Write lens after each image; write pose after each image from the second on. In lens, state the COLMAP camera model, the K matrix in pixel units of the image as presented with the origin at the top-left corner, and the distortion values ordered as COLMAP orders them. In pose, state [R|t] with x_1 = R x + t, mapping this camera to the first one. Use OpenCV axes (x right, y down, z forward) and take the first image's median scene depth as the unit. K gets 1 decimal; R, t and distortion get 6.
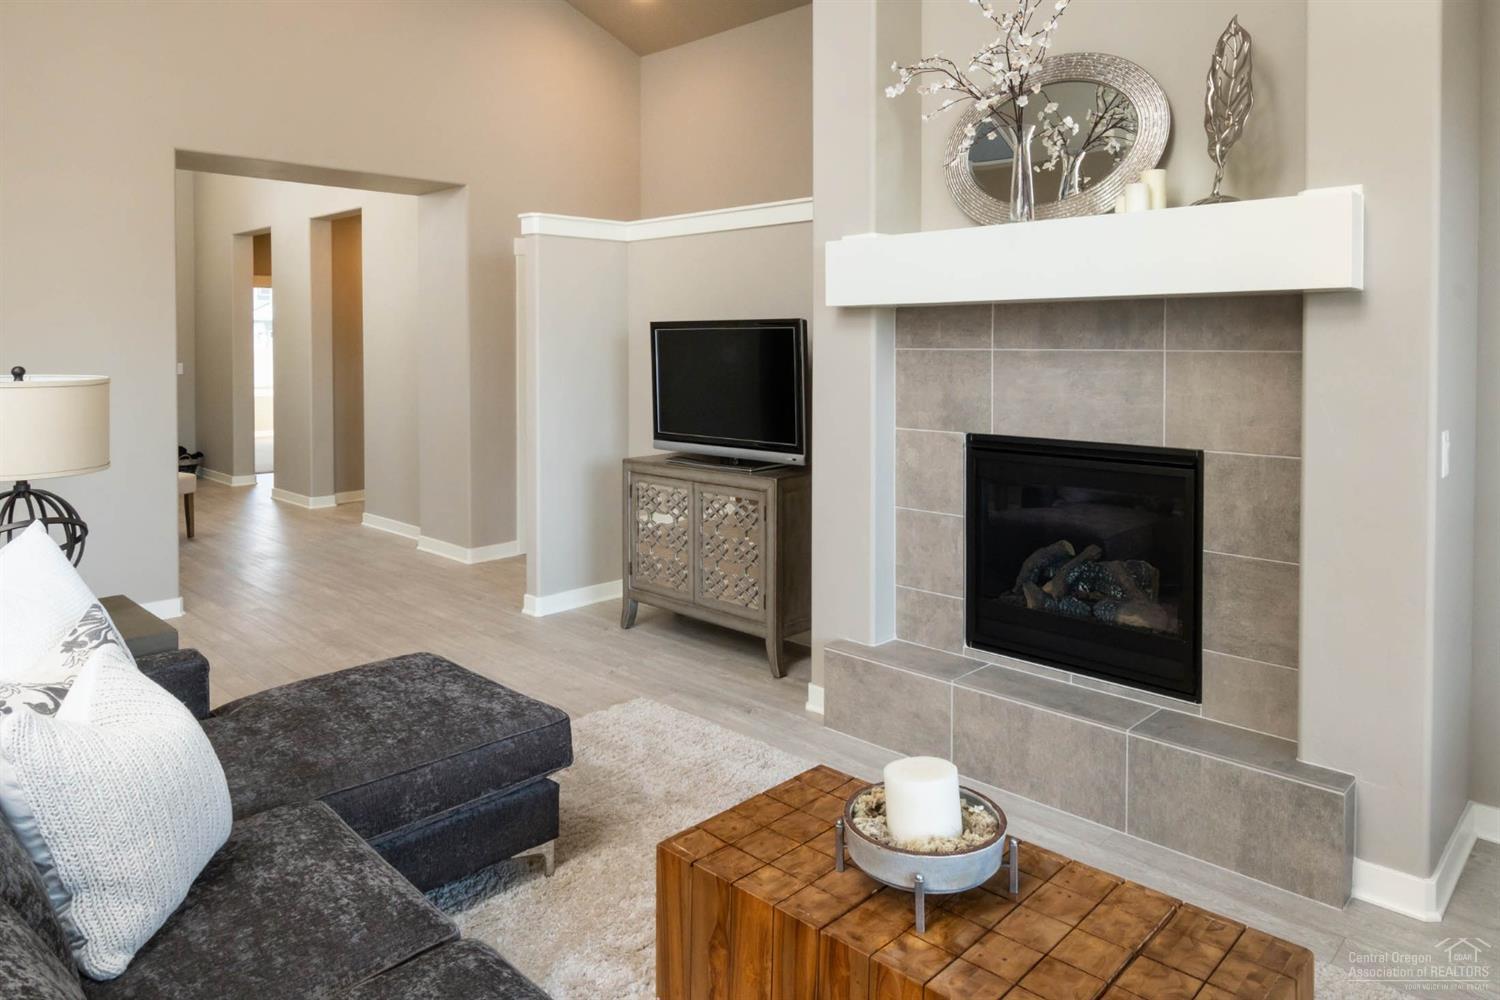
lens RADIAL K [[981.1, 0, 755.1], [0, 981.1, 362.0], [0, 0, 1]] dist [-0.004654, 0.000258]
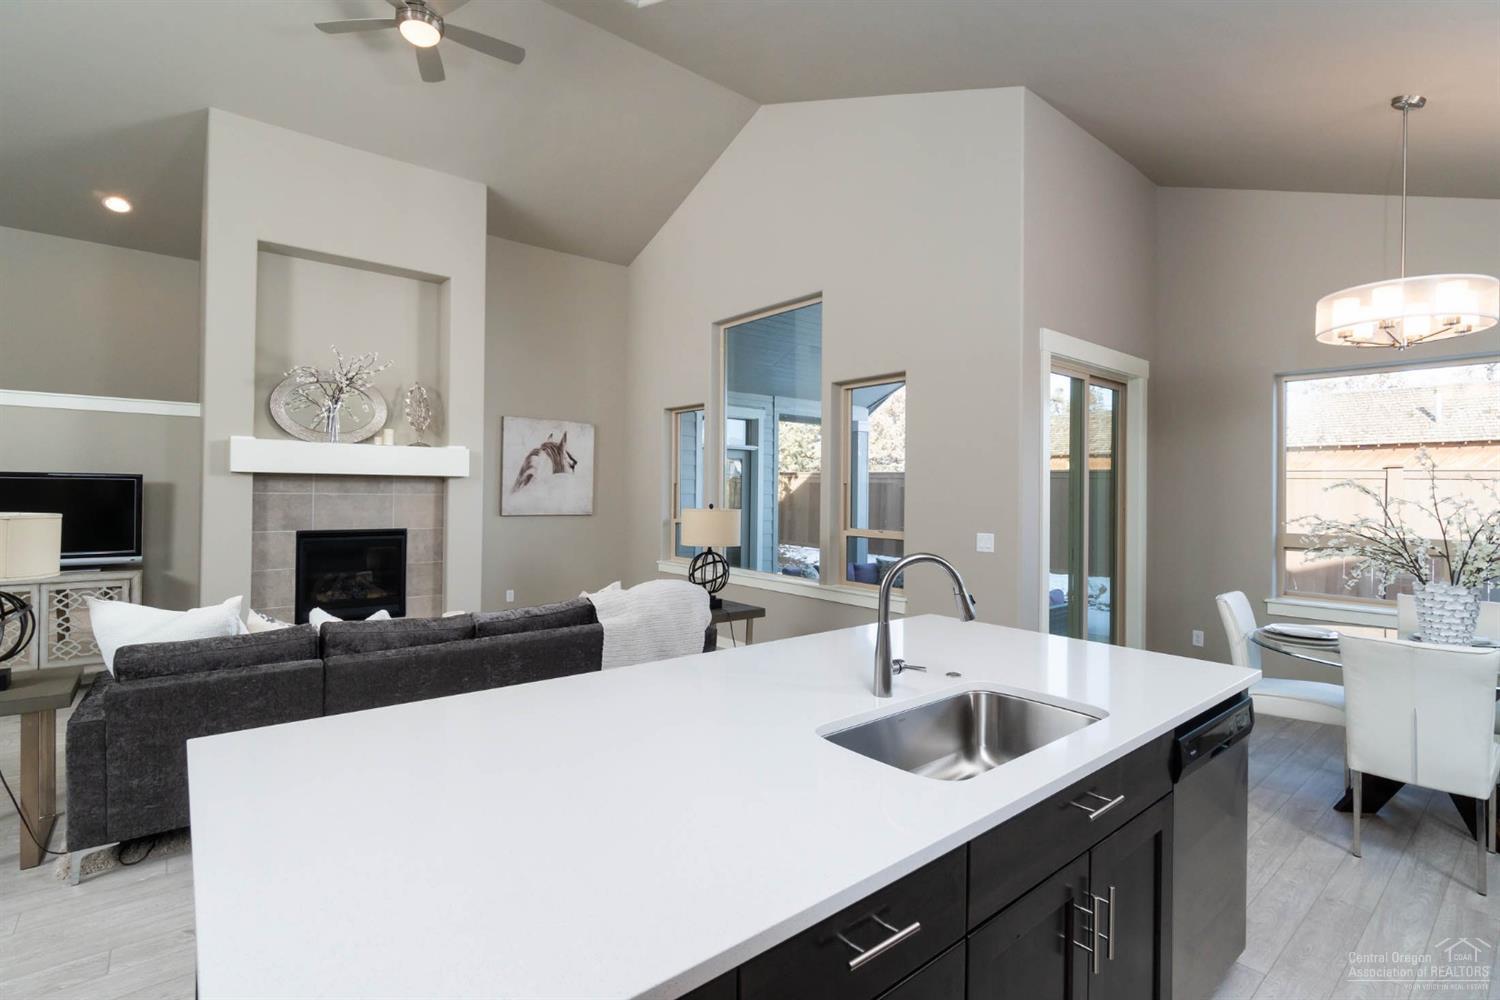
lens RADIAL K [[701.4, 0, 749.0], [0, 701.4, 489.9], [0, 0, 1]] dist [-0.013717, -0.000382]
pose [[0.115949, 0.006063, 0.993237, -1.417456], [0.011406, 0.999907, -0.007435, 0.002486], [-0.993190, 0.012191, 0.115869, -0.239385]]
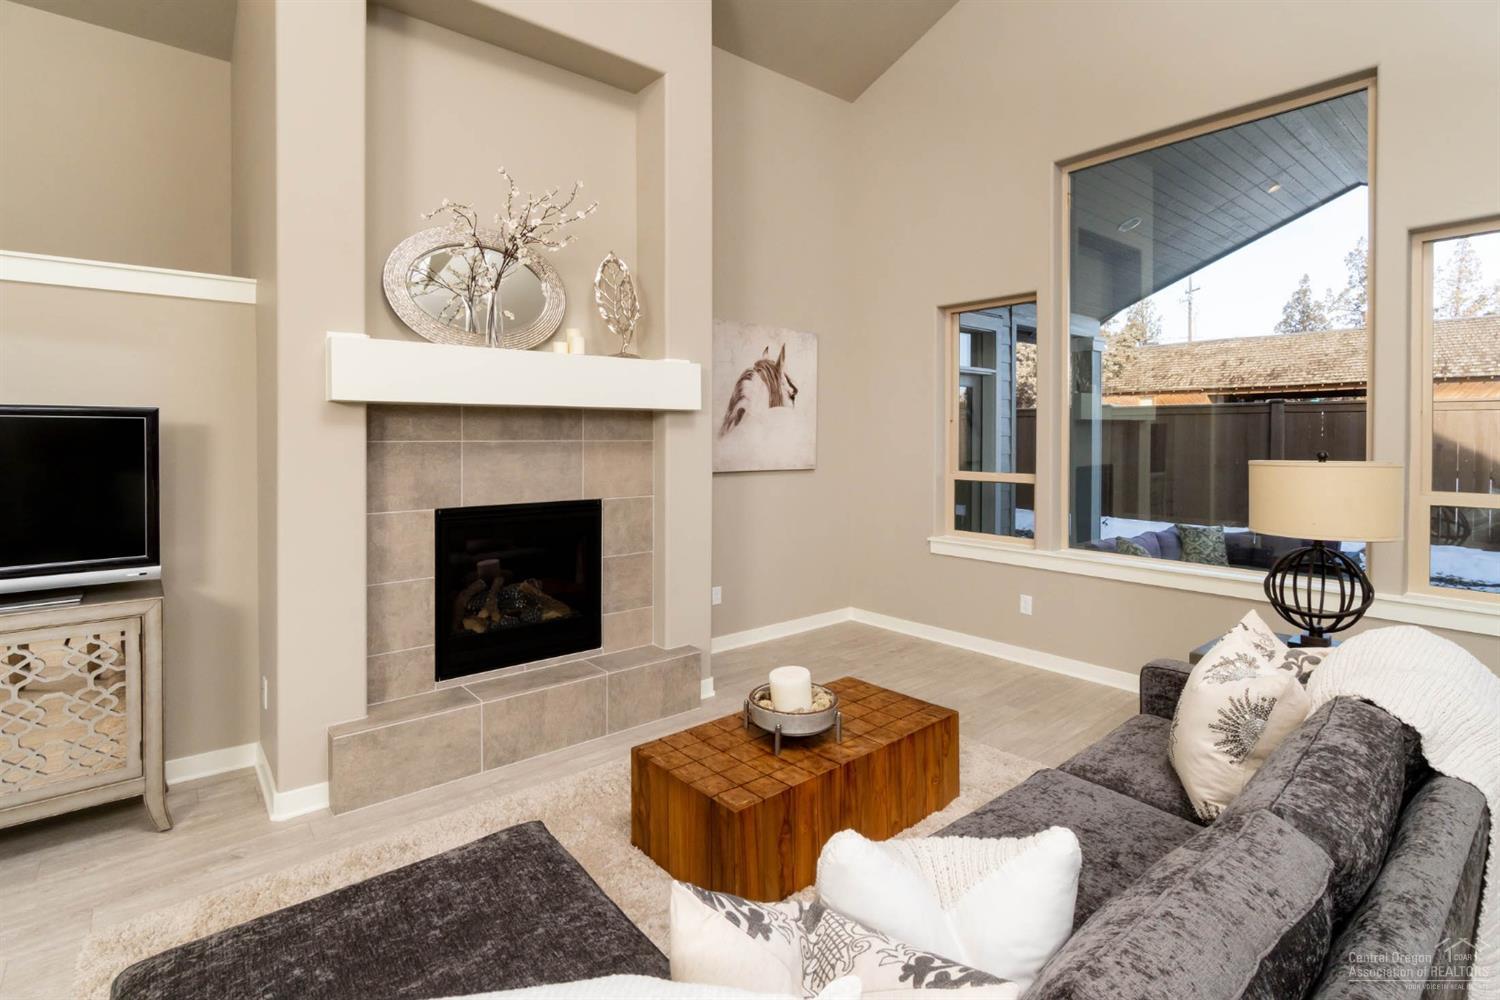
lens RADIAL K [[701.4, 0, 731.7], [0, 701.4, 443.1], [0, 0, 1]] dist [-0.013717, -0.000382]
pose [[0.125045, -0.007288, 0.992124, -0.696311], [0.022327, 0.999740, 0.004530, -0.007439], [-0.991900, 0.021585, 0.125175, 0.589896]]
